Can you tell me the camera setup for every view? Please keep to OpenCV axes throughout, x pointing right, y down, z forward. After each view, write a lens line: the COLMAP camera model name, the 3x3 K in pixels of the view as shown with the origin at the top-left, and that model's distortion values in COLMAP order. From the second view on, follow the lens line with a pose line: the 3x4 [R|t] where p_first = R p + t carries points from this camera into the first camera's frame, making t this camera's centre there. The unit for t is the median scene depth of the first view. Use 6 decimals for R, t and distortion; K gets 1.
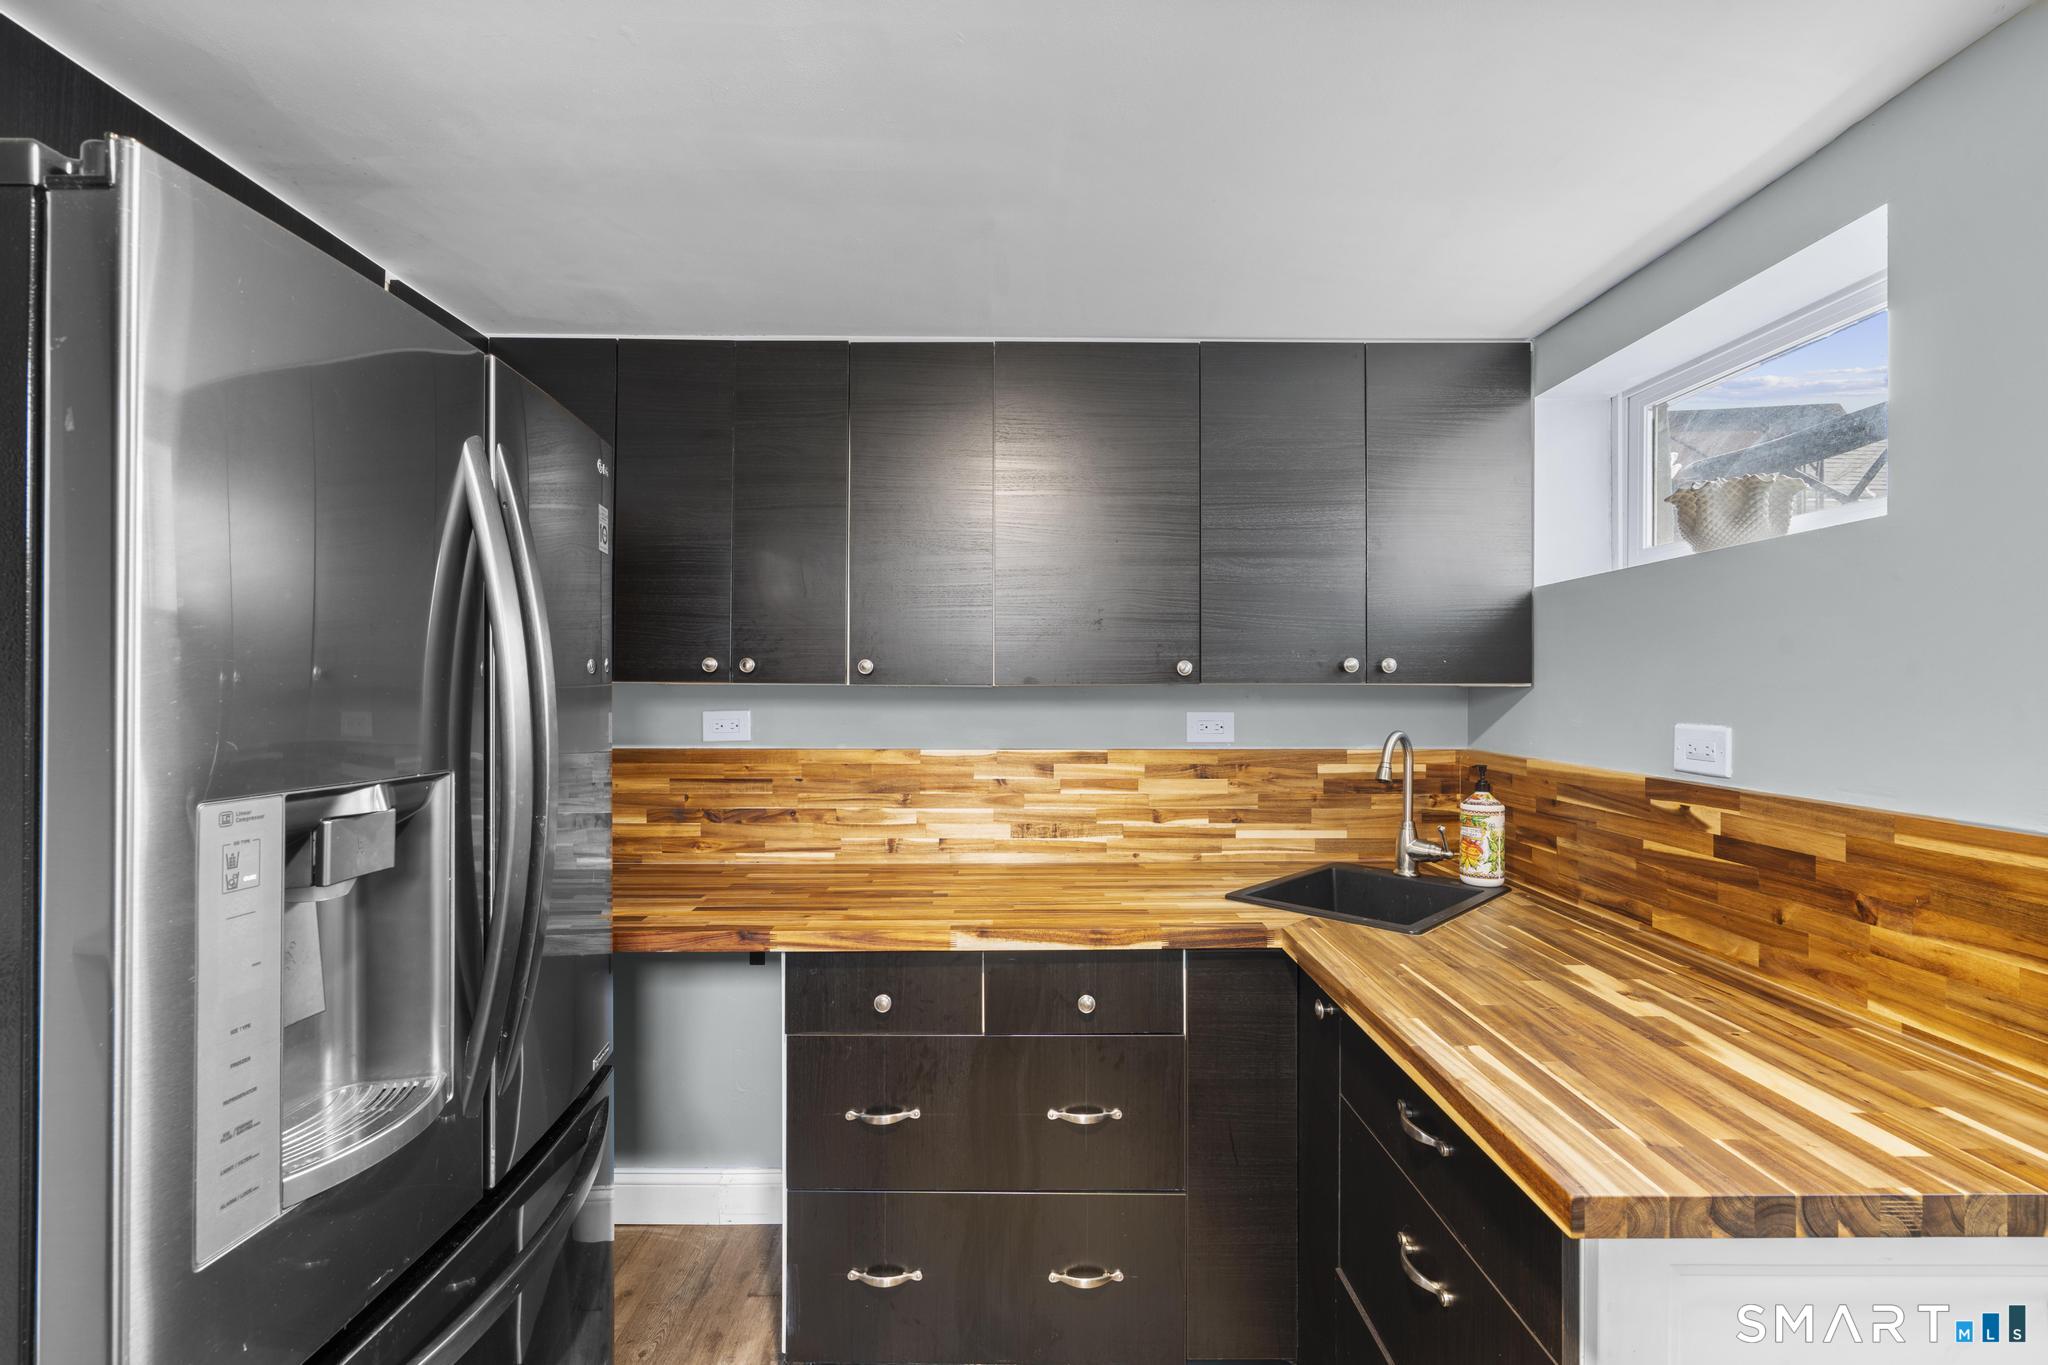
lens RADIAL K [[918.2, 0, 1024.0], [0, 918.2, 682.5], [0, 0, 1]] dist [-0.008198, 0.004130]
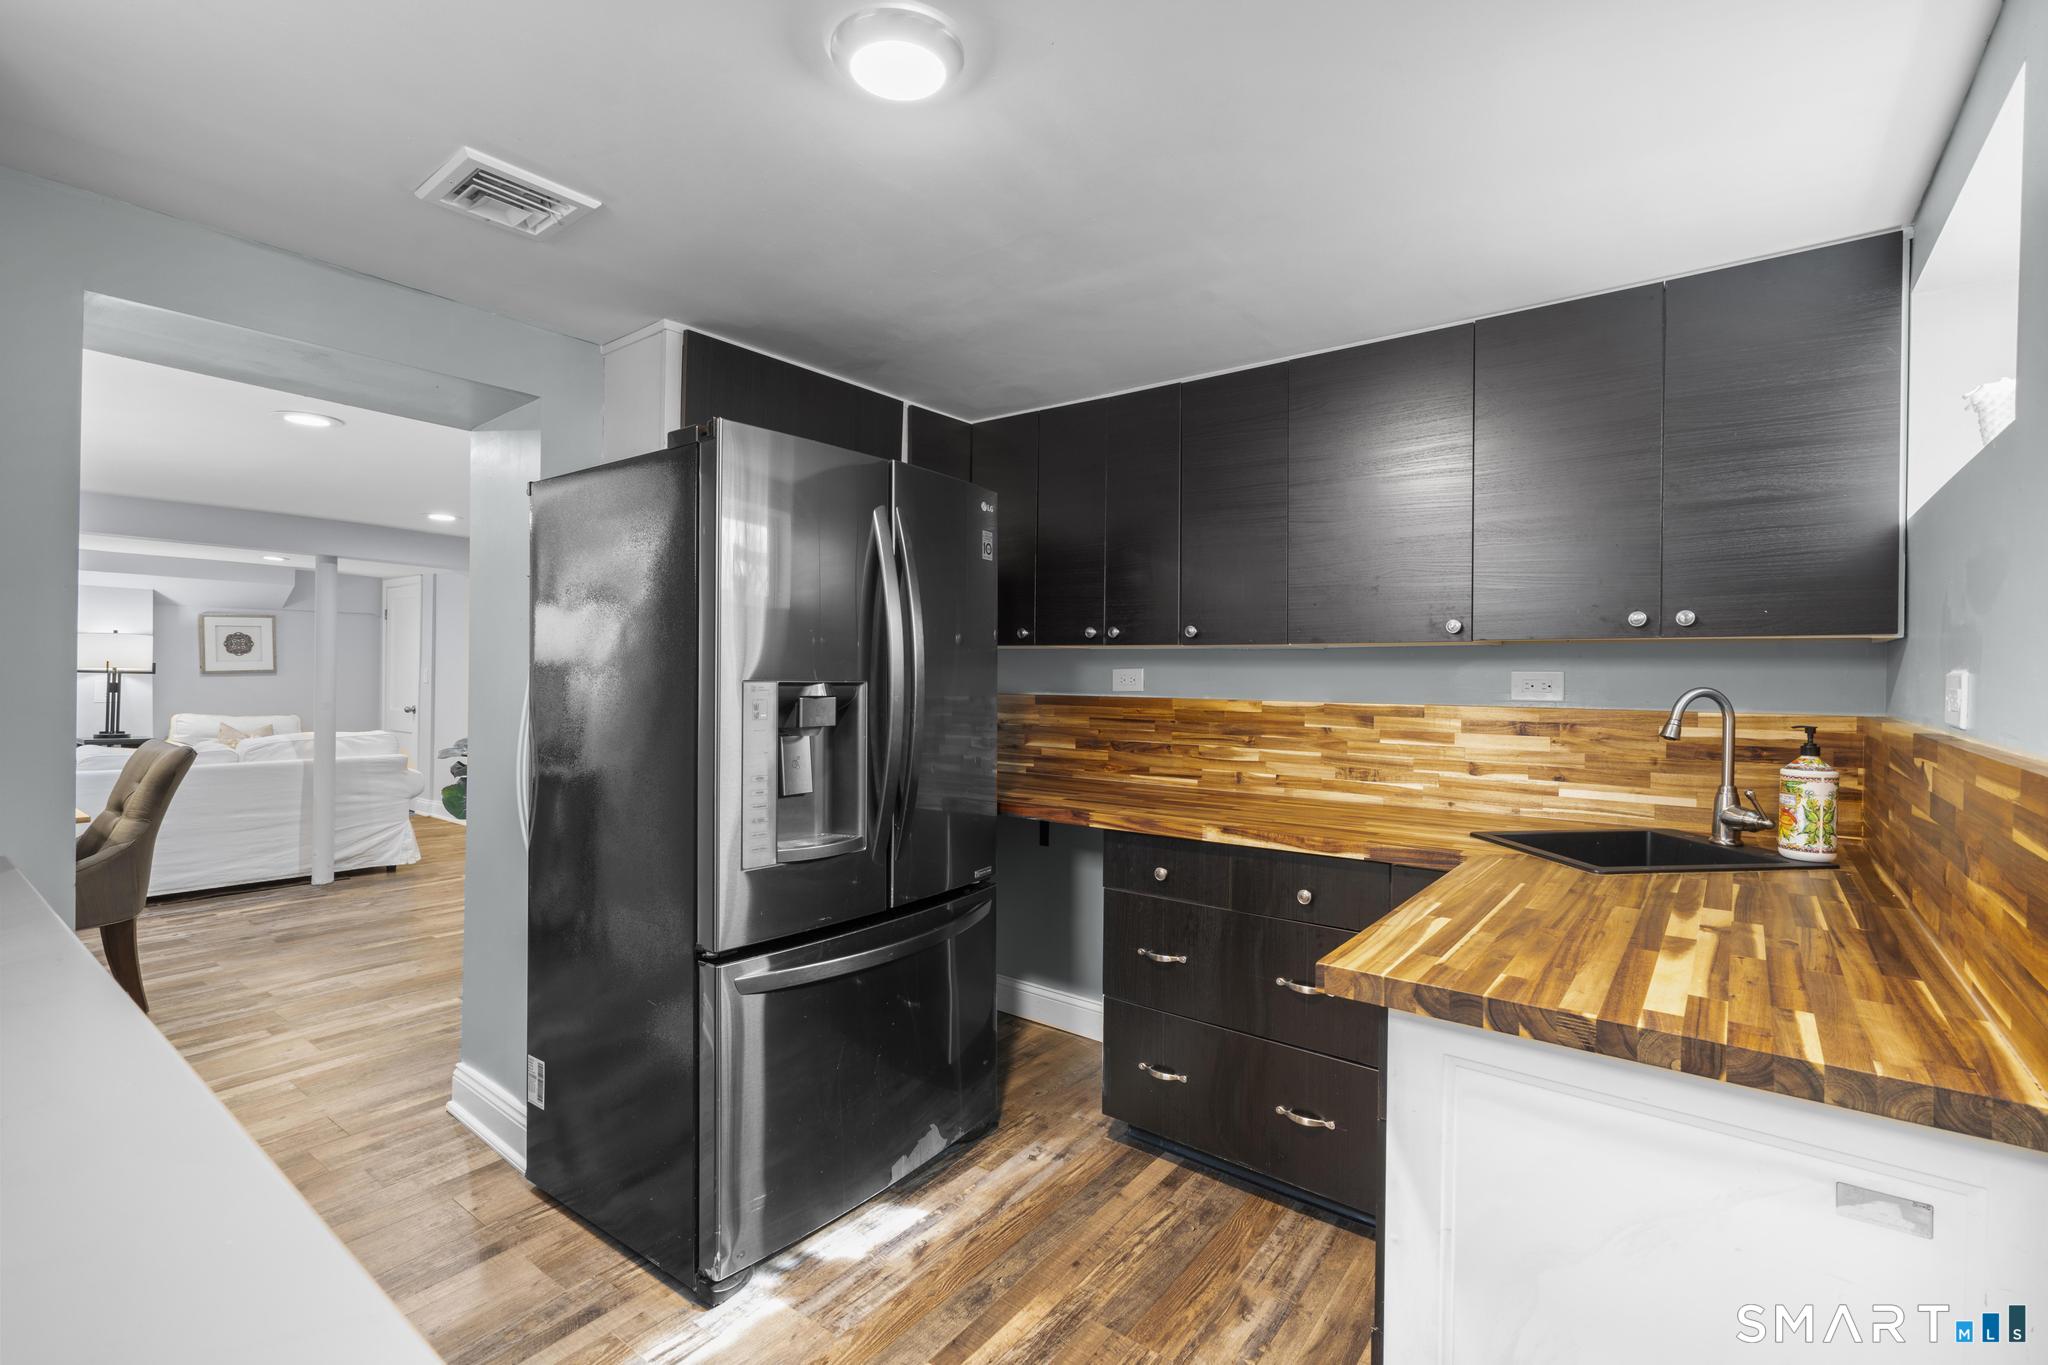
lens RADIAL K [[918.2, 0, 1024.0], [0, 918.2, 682.5], [0, 0, 1]] dist [-0.008198, 0.004130]
pose [[0.787932, 0.011967, -0.615646, 0.424434], [-0.003074, 0.999875, 0.015501, 0.034121], [0.615755, -0.010321, 0.787870, -0.166021]]
